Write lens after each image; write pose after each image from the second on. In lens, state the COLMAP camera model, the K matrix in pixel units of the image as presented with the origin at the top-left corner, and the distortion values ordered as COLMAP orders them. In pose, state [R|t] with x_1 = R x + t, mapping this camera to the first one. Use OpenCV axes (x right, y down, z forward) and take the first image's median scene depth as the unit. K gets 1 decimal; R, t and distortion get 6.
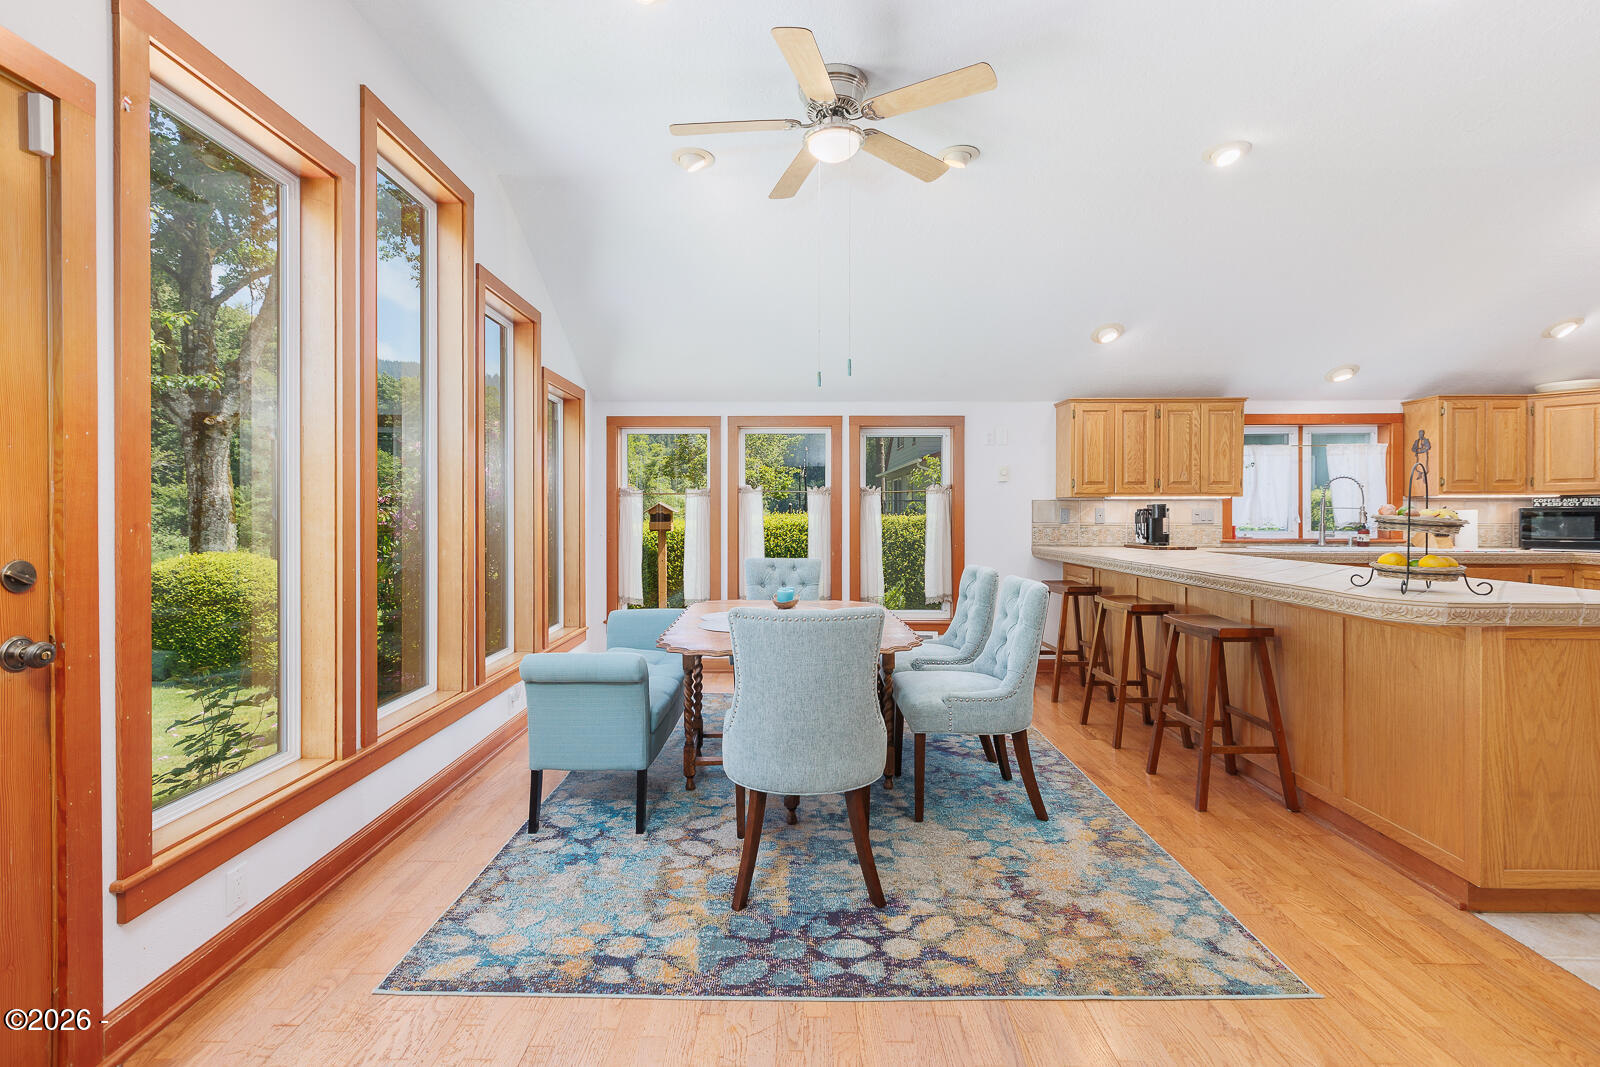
lens RADIAL K [[732.8, 0, 794.7], [0, 732.8, 517.1], [0, 0, 1]] dist [0.000436, -0.000159]
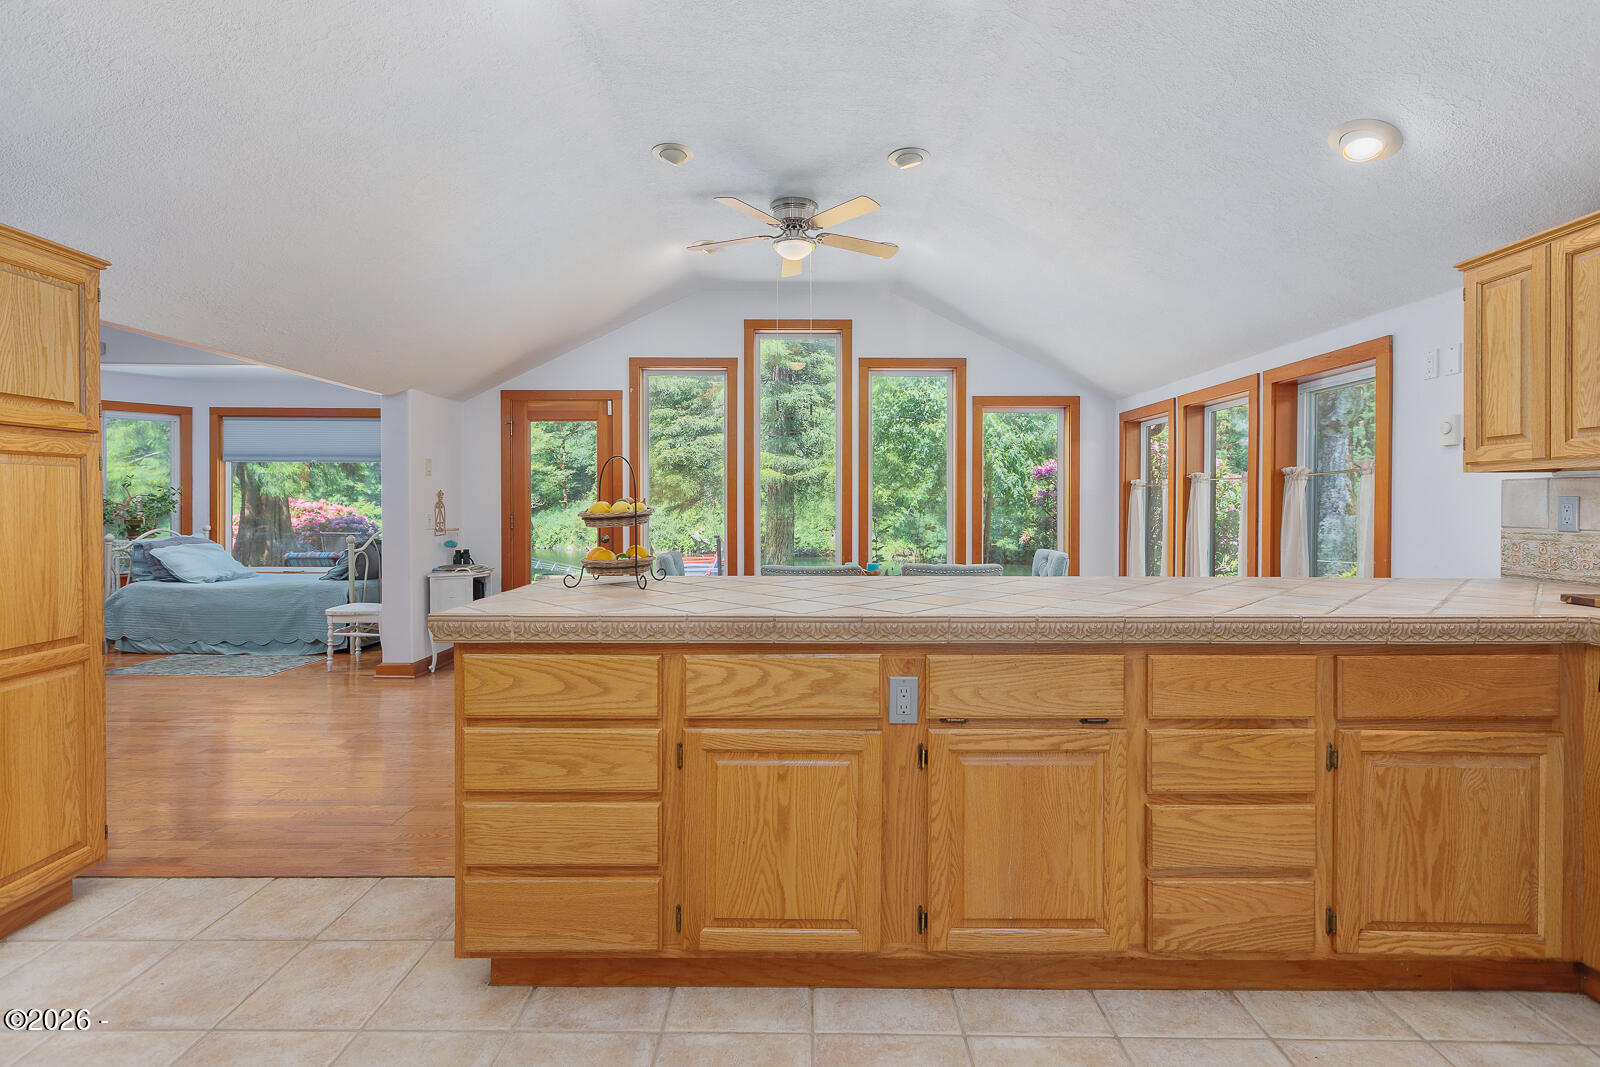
lens RADIAL K [[735.2, 0, 796.9], [0, 735.2, 506.2], [0, 0, 1]] dist [0.003906, 0.000209]
pose [[0.000844, 0.002747, -0.999996, 0.863065], [-0.007003, 0.999972, 0.002741, -0.004505], [0.999975, 0.007000, 0.000863, 0.581824]]
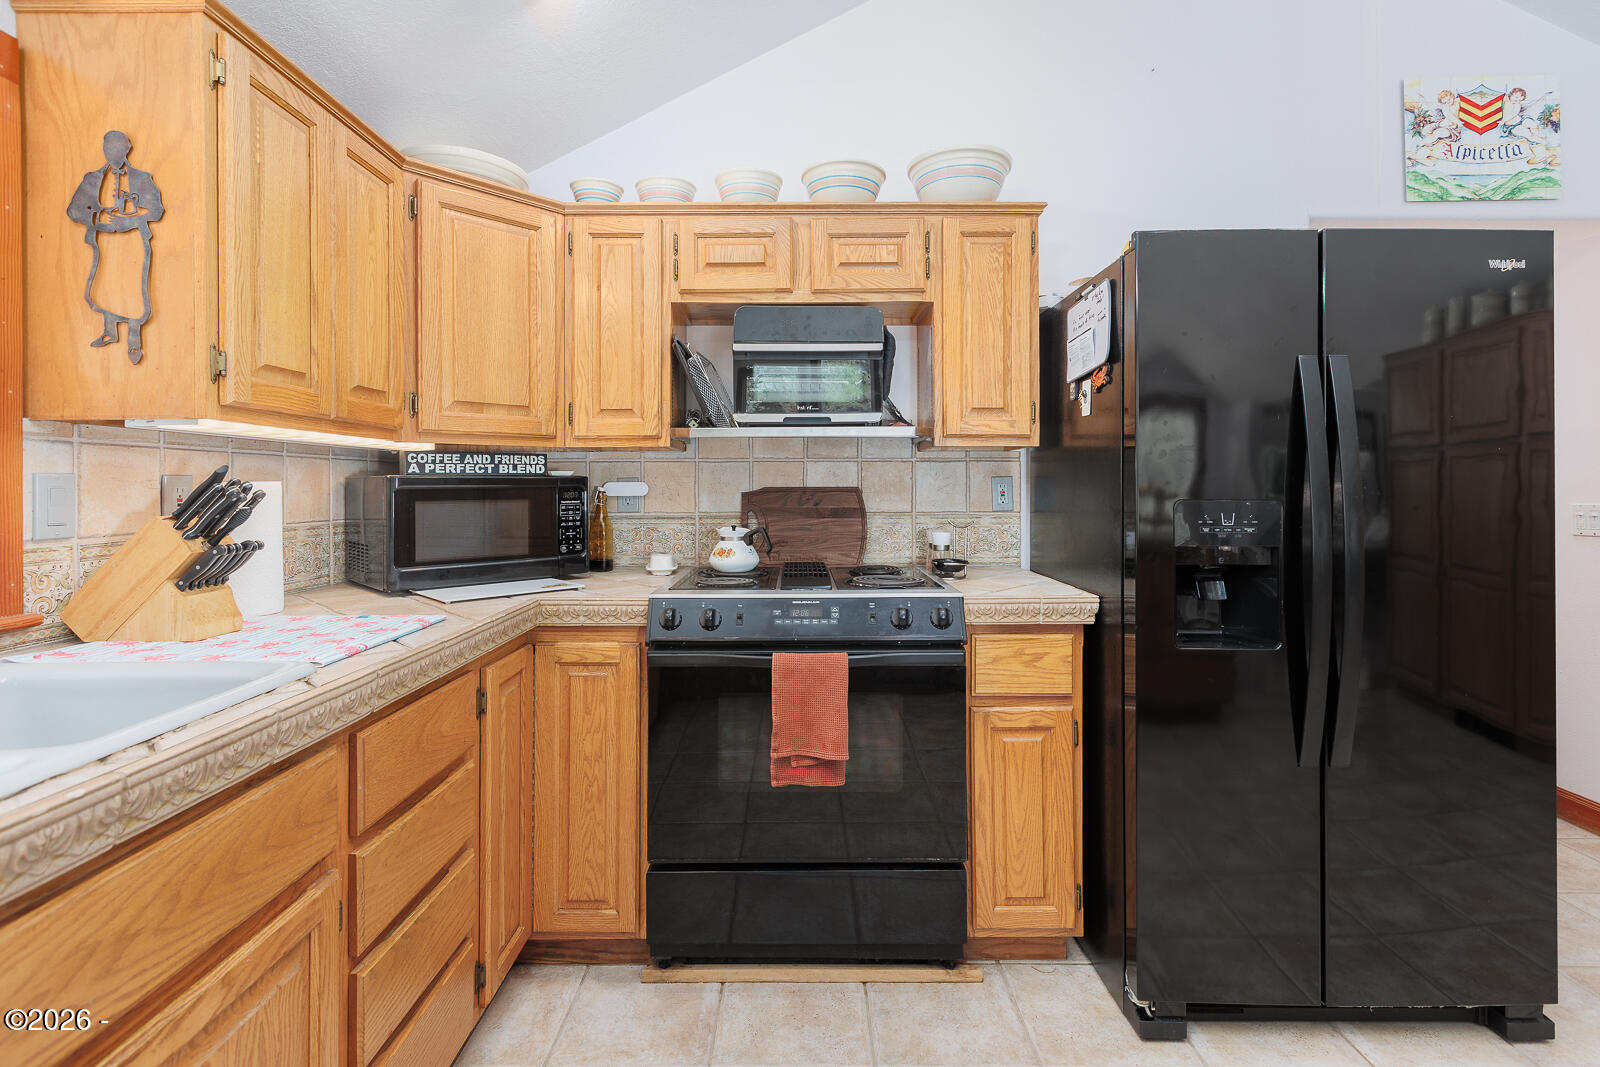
lens RADIAL K [[746.1, 0, 802.4], [0, 746.1, 485.5], [0, 0, 1]] dist [0.004562, 0.000355]
pose [[-0.014771, 0.004494, 0.999881, 0.637074], [0.008266, 0.999956, -0.004372, -0.005301], [-0.999857, 0.008200, -0.014808, 0.814717]]
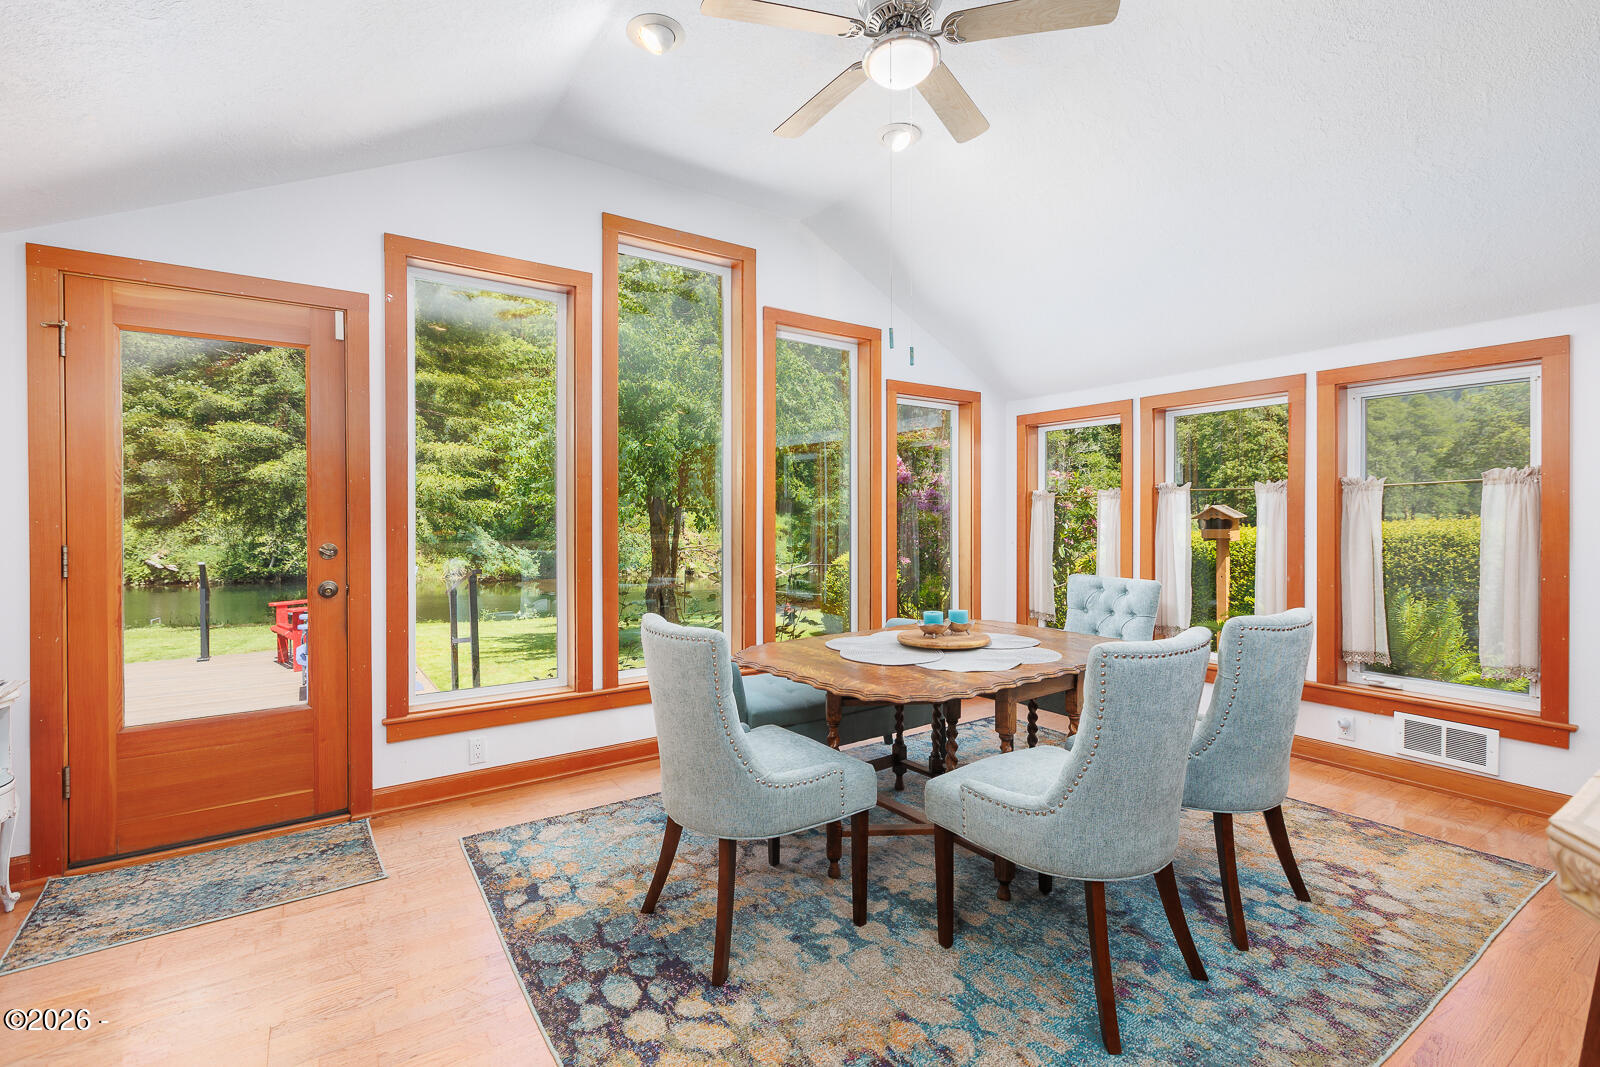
lens RADIAL K [[724.2, 0, 792.3], [0, 724.2, 519.6], [0, 0, 1]] dist [0.001704, 0.000136]
pose [[0.564226, 0.001209, -0.825619, 0.373554], [-0.003609, 0.999993, -0.001002, -0.002739], [0.825612, 0.003545, 0.564227, 0.259909]]
